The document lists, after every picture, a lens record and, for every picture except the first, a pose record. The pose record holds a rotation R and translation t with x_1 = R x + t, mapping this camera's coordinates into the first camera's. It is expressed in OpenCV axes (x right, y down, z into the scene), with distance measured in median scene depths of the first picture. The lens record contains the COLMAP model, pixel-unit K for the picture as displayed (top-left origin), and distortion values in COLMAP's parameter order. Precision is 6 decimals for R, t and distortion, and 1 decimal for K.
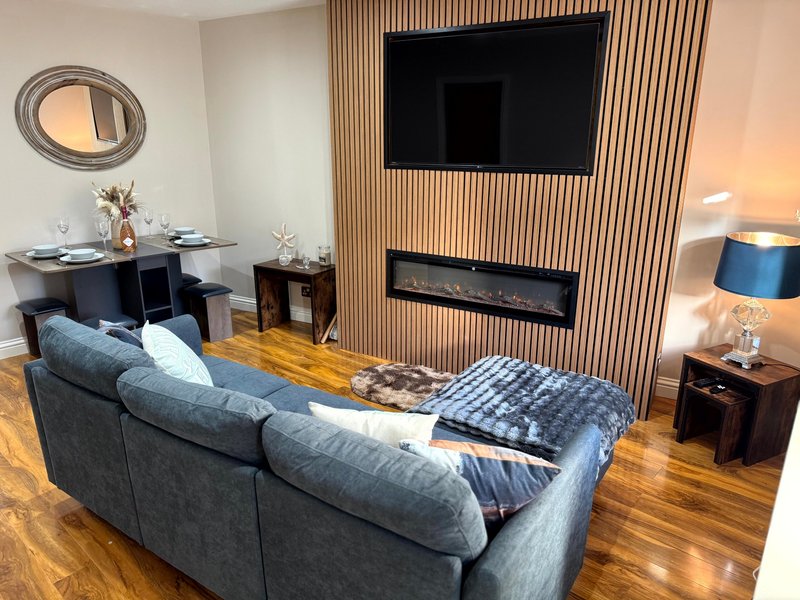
lens RADIAL K [[561.0, 0, 402.4], [0, 561.0, 302.1], [0, 0, 1]] dist [0.066901, -0.089767]
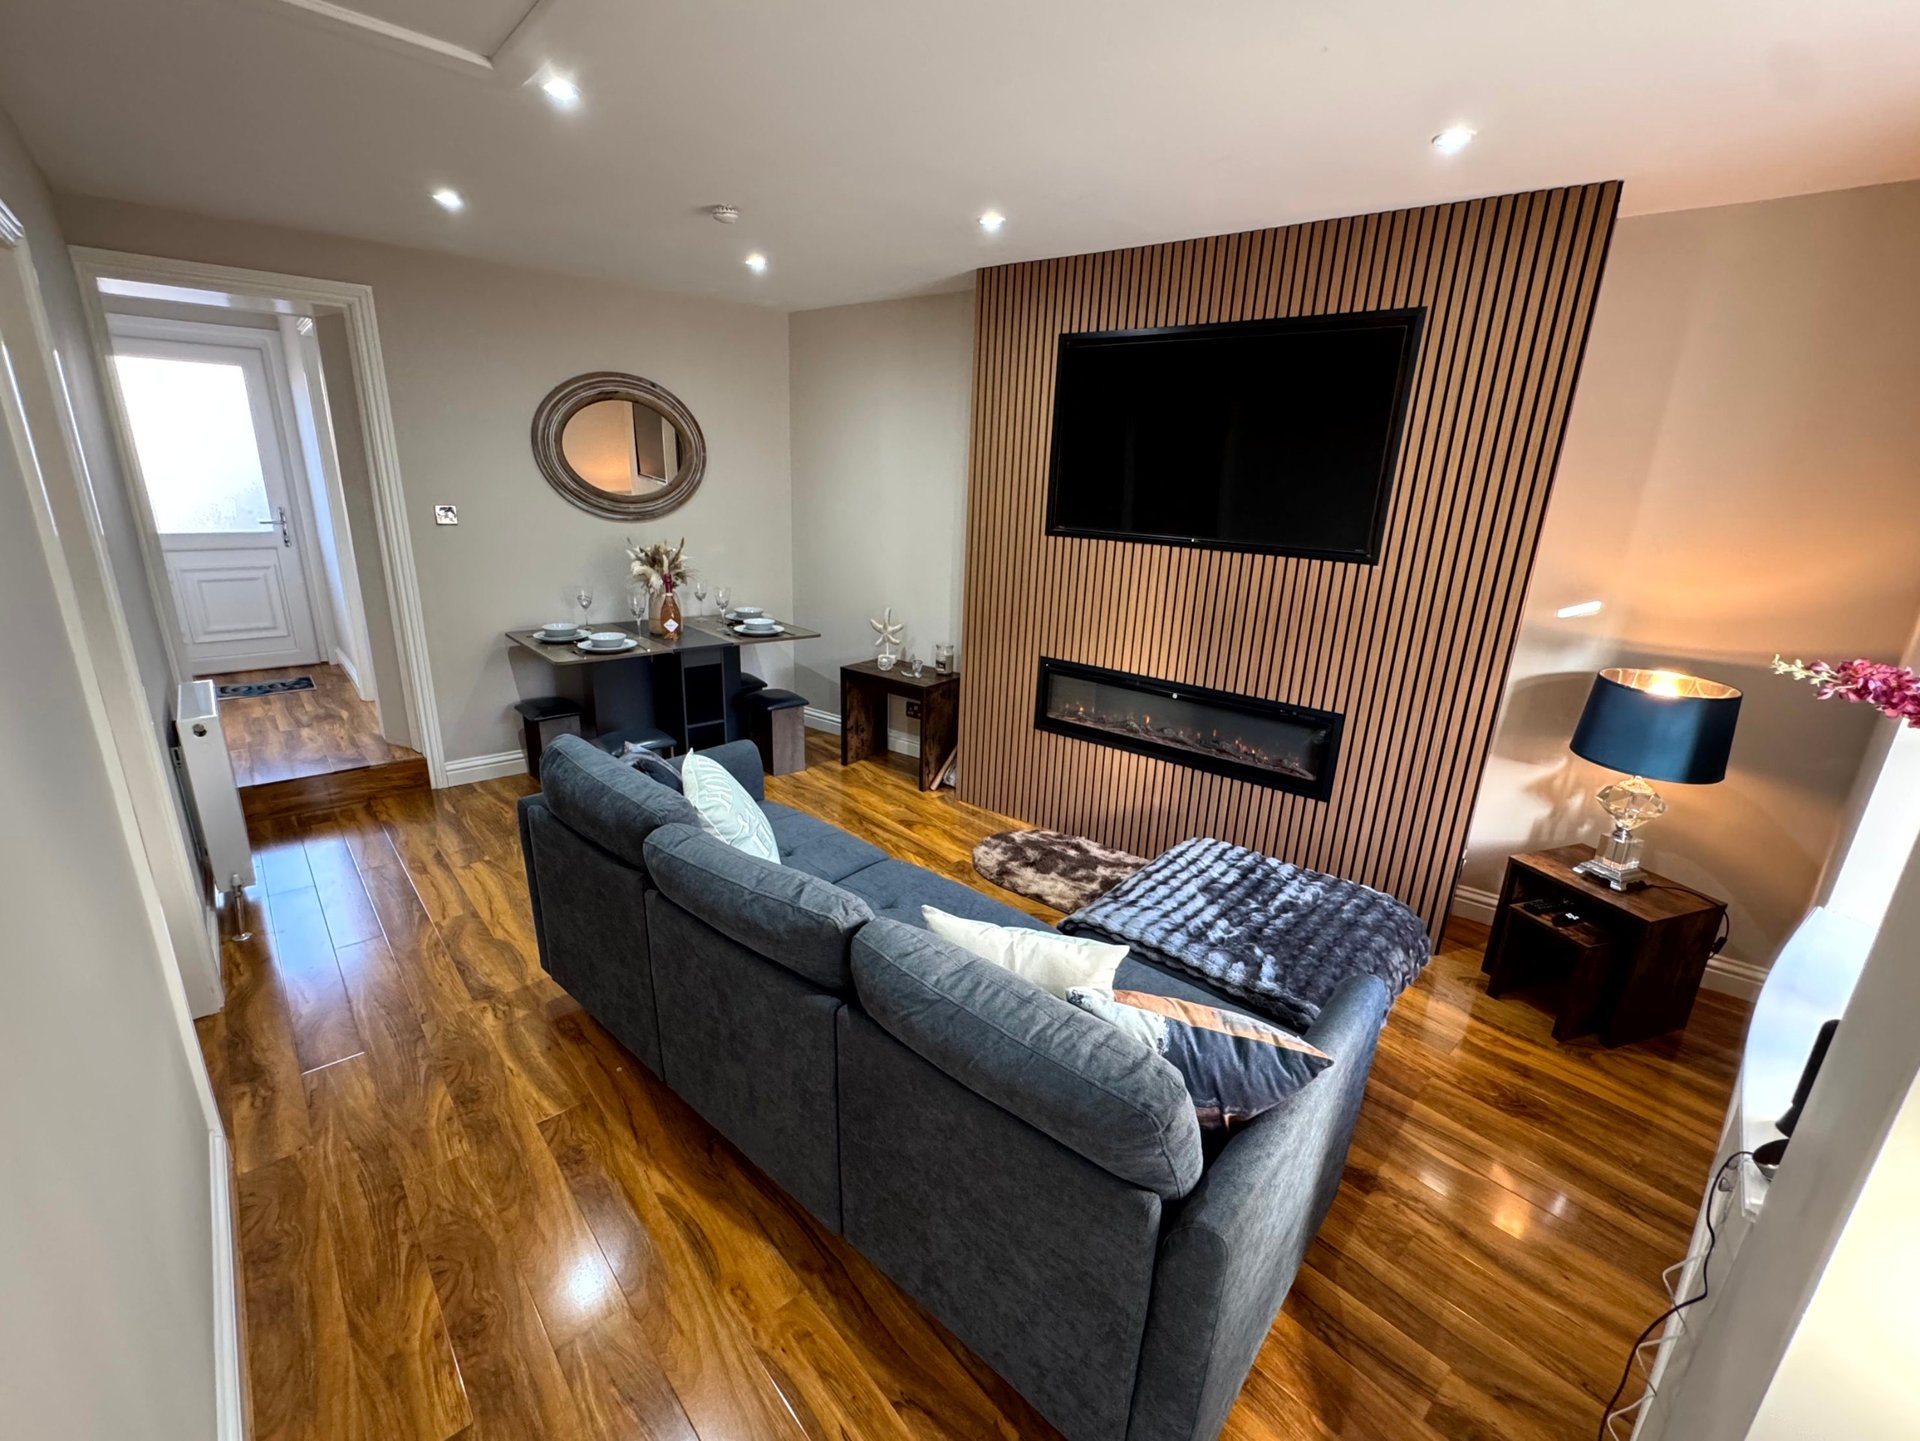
lens RADIAL K [[823.0, 0, 955.0], [0, 823.0, 717.4], [0, 0, 1]] dist [-0.010444, 0.000102]
pose [[0.992053, 0.066589, -0.106759, -0.020993], [-0.066930, 0.997758, 0.000393, -0.018049], [0.106546, 0.006755, 0.994285, 0.033311]]
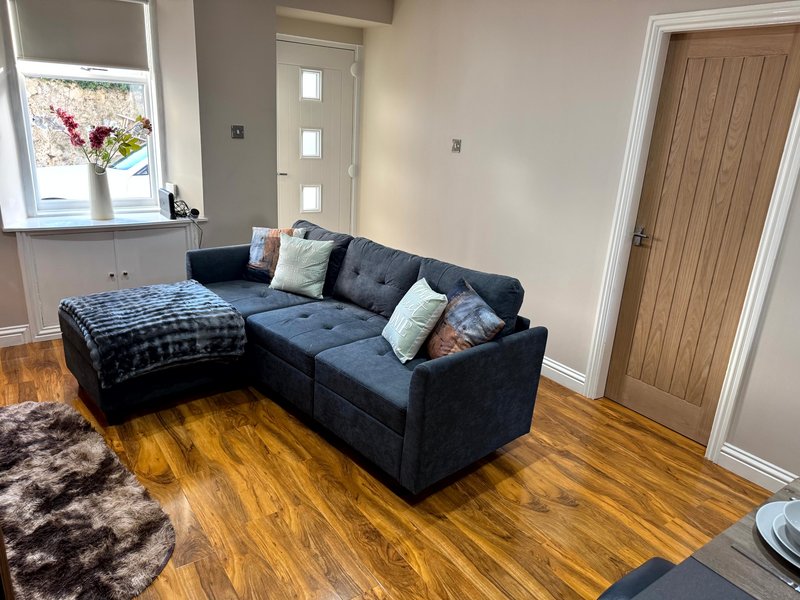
lens RADIAL K [[566.0, 0, 396.8], [0, 566.0, 310.3], [0, 0, 1]] dist [0.021792, -0.027655]
pose [[-0.970811, -0.128621, 0.202444, -0.390516], [0.010152, 0.821261, 0.570463, -0.361769], [-0.239633, 0.555867, -0.795983, 1.260461]]
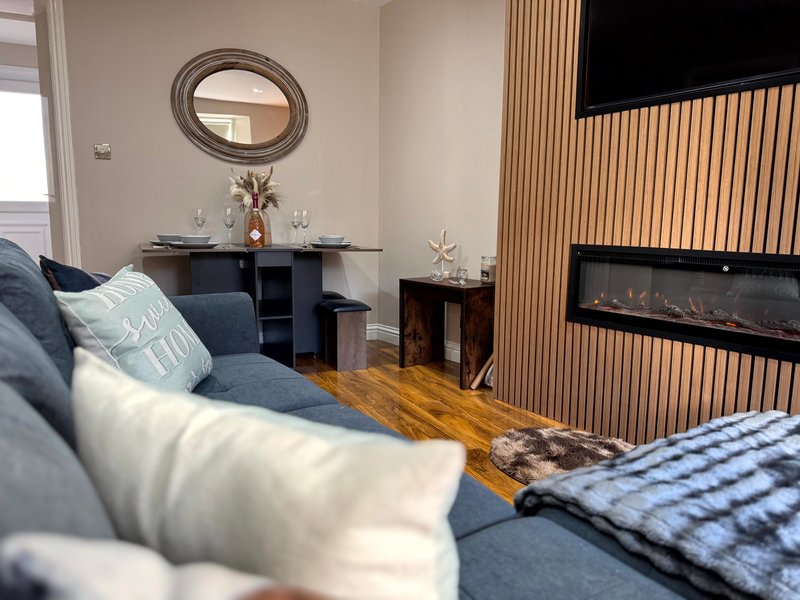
lens RADIAL K [[561.0, 0, 402.4], [0, 561.0, 302.1], [0, 0, 1]] dist [0.066901, -0.089767]
pose [[0.919624, 0.059226, -0.388308, 0.052169], [-0.118172, 0.984485, -0.129709, 0.081738], [0.374602, 0.165170, 0.912355, 0.370486]]
